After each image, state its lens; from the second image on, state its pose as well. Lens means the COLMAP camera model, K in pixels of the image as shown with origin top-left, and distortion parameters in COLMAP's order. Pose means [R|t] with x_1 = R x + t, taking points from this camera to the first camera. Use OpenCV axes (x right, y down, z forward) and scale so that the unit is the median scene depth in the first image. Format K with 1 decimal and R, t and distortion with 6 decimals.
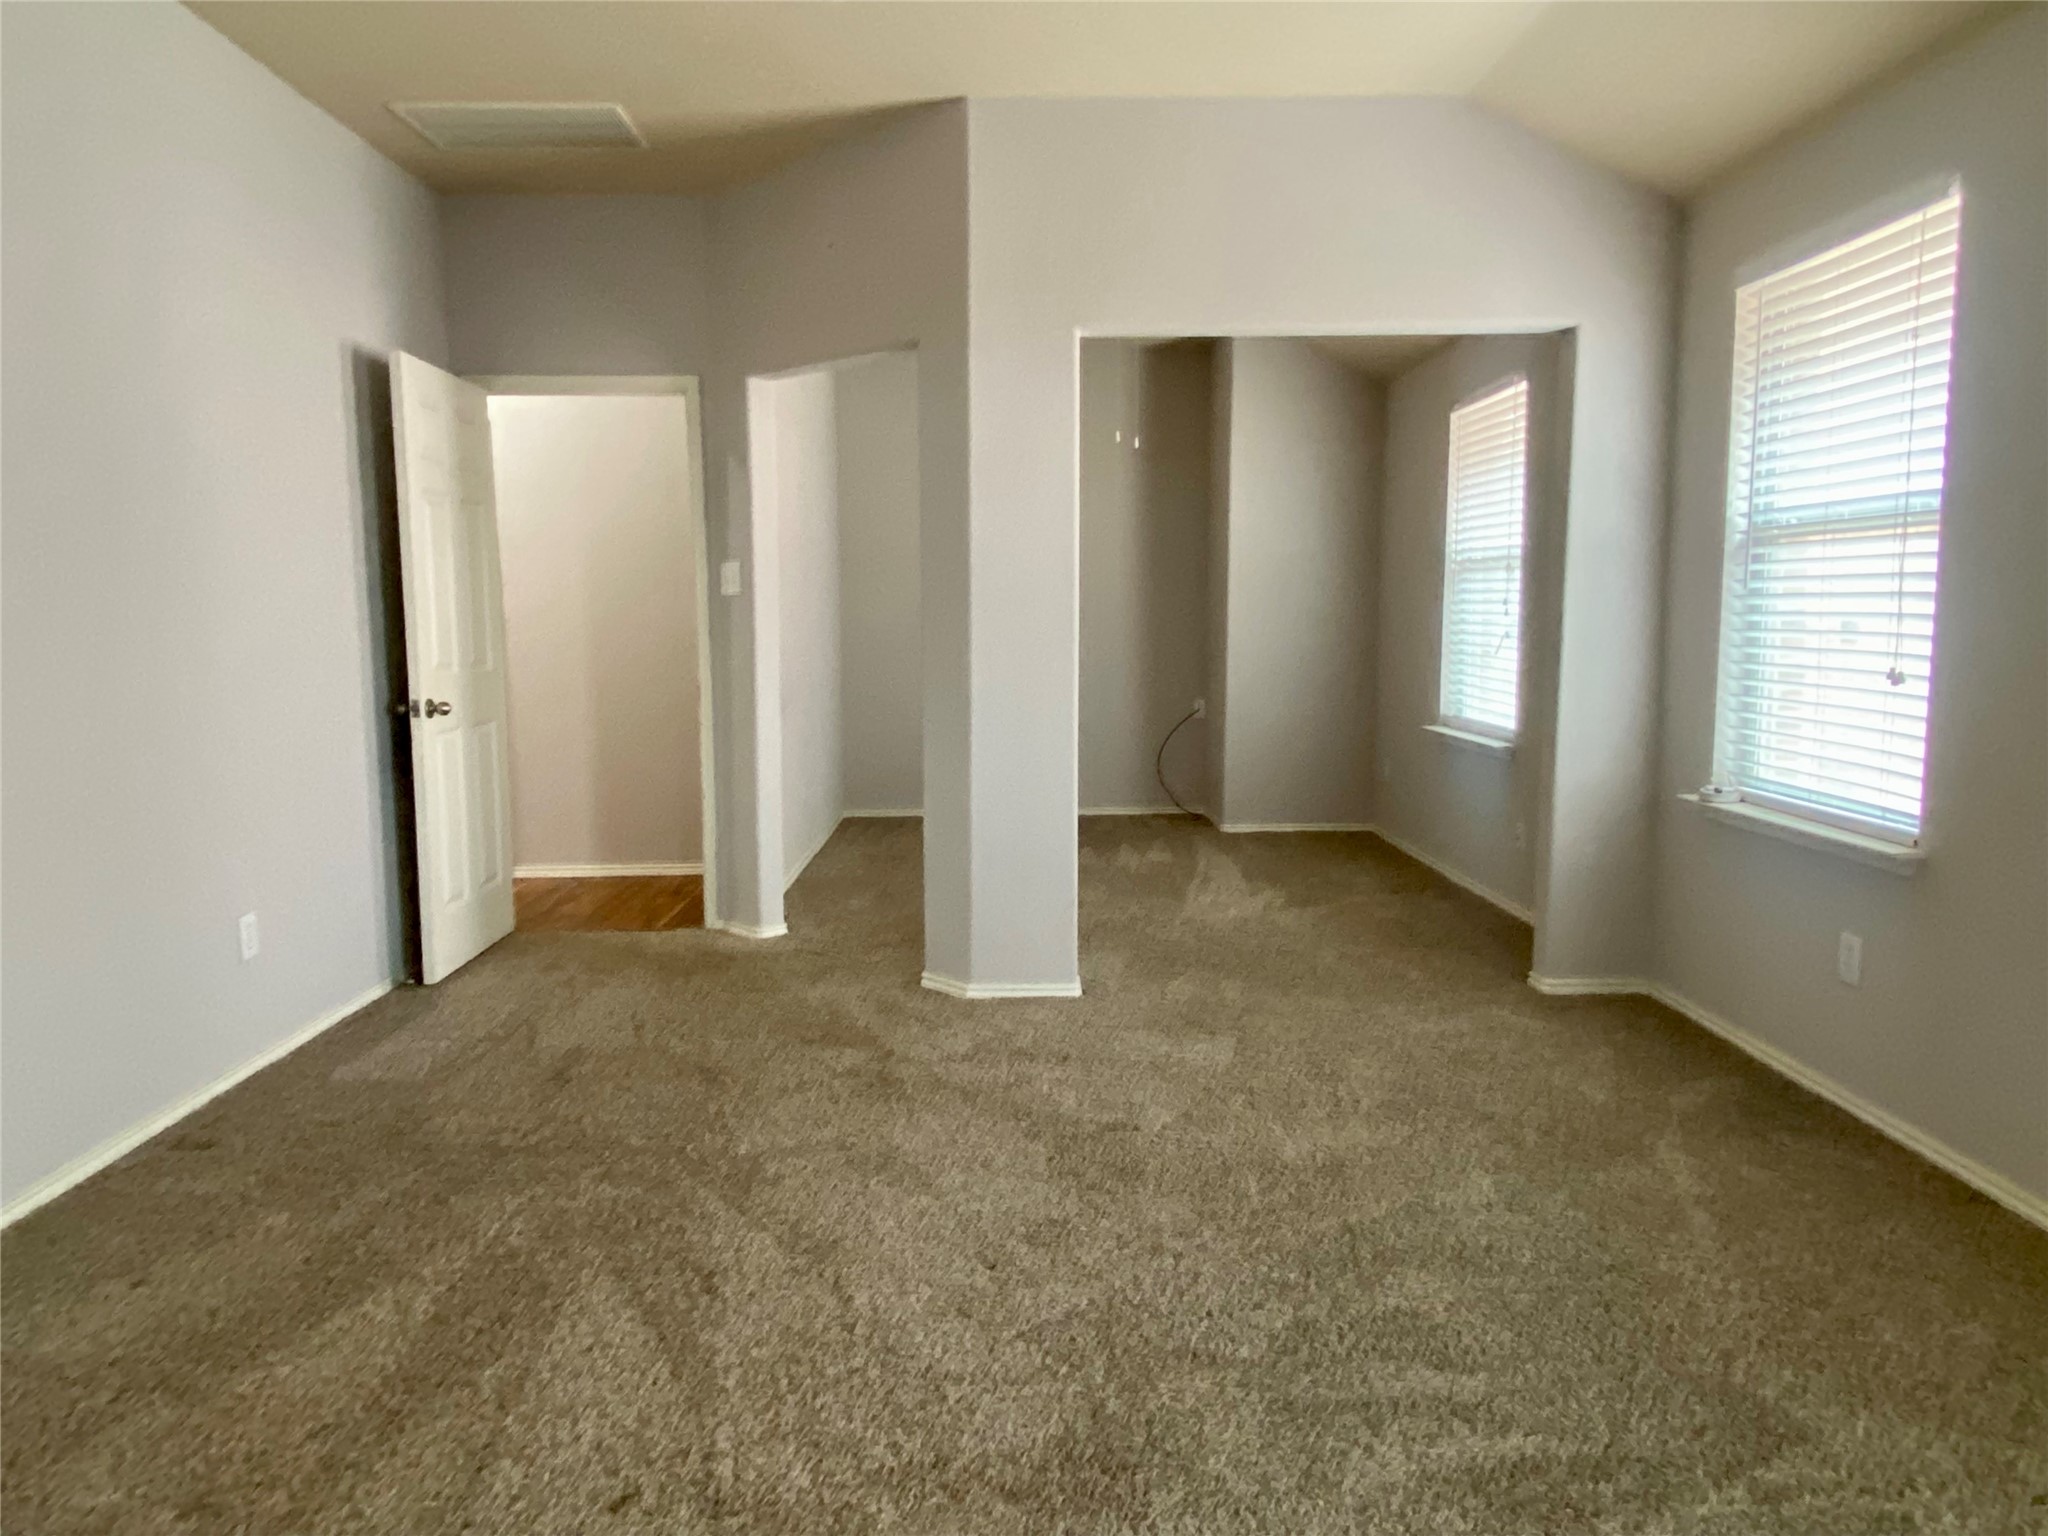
lens RADIAL K [[1339.1, 0, 1021.0], [0, 1339.1, 756.0], [0, 0, 1]] dist [0.074701, -0.089473]
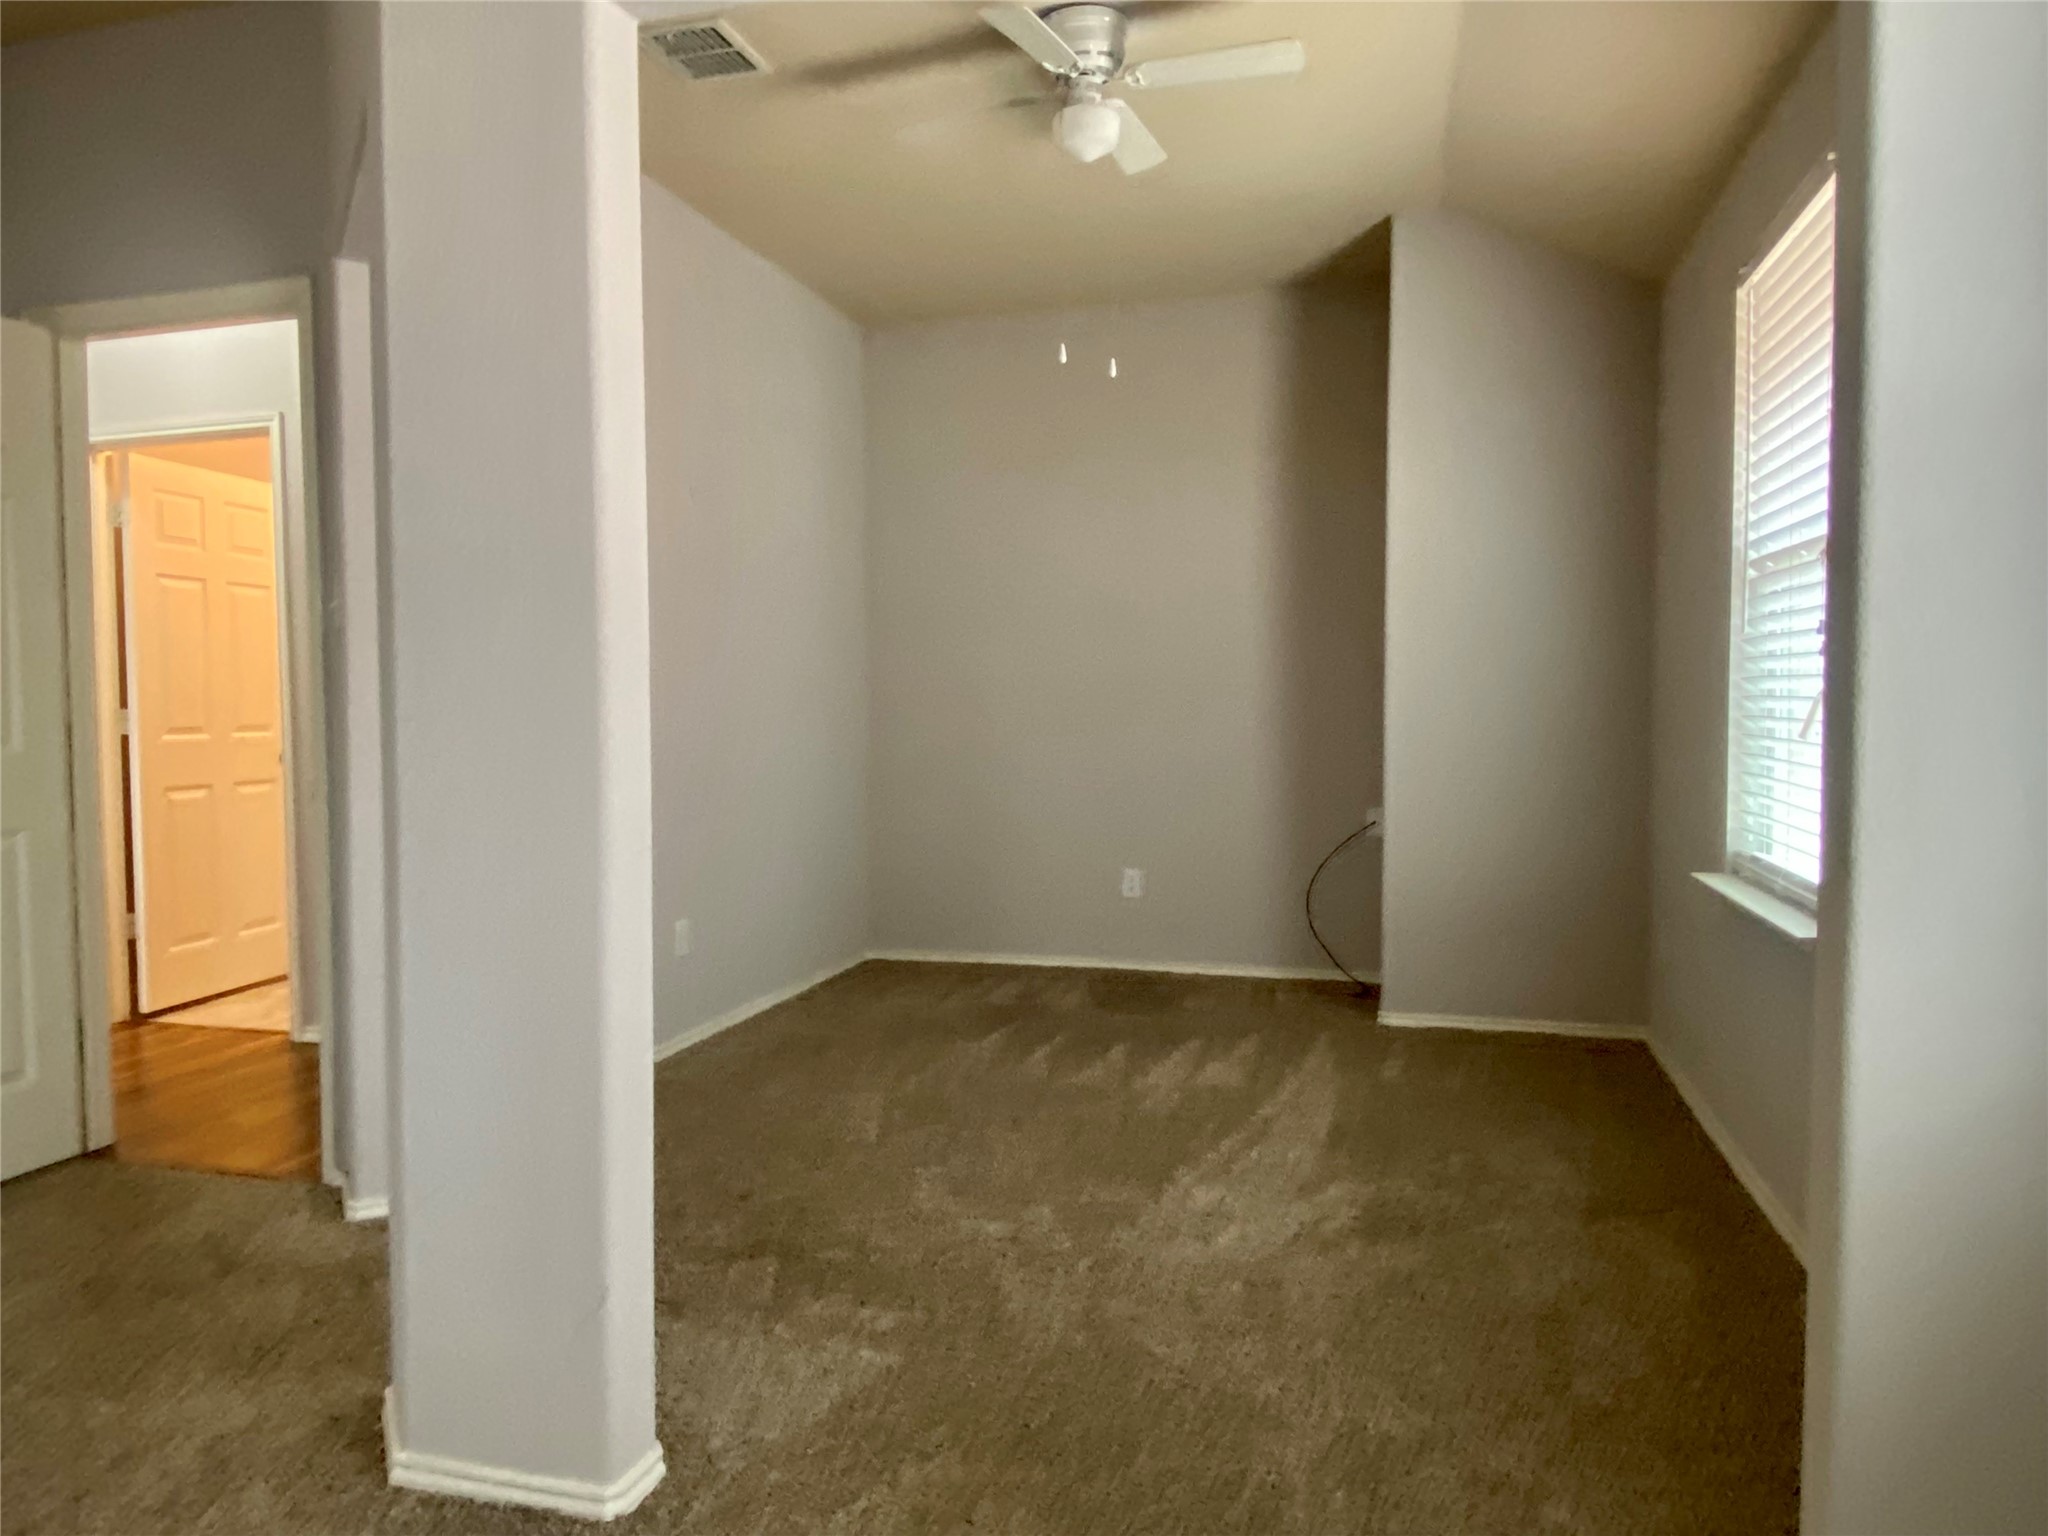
lens RADIAL K [[1339.1, 0, 1021.0], [0, 1339.1, 756.0], [0, 0, 1]] dist [0.074701, -0.089473]
pose [[0.959412, 0.008496, -0.281882, 0.196801], [-0.026869, 0.997753, -0.061379, -0.028070], [0.280727, 0.066462, 0.957484, 0.412163]]
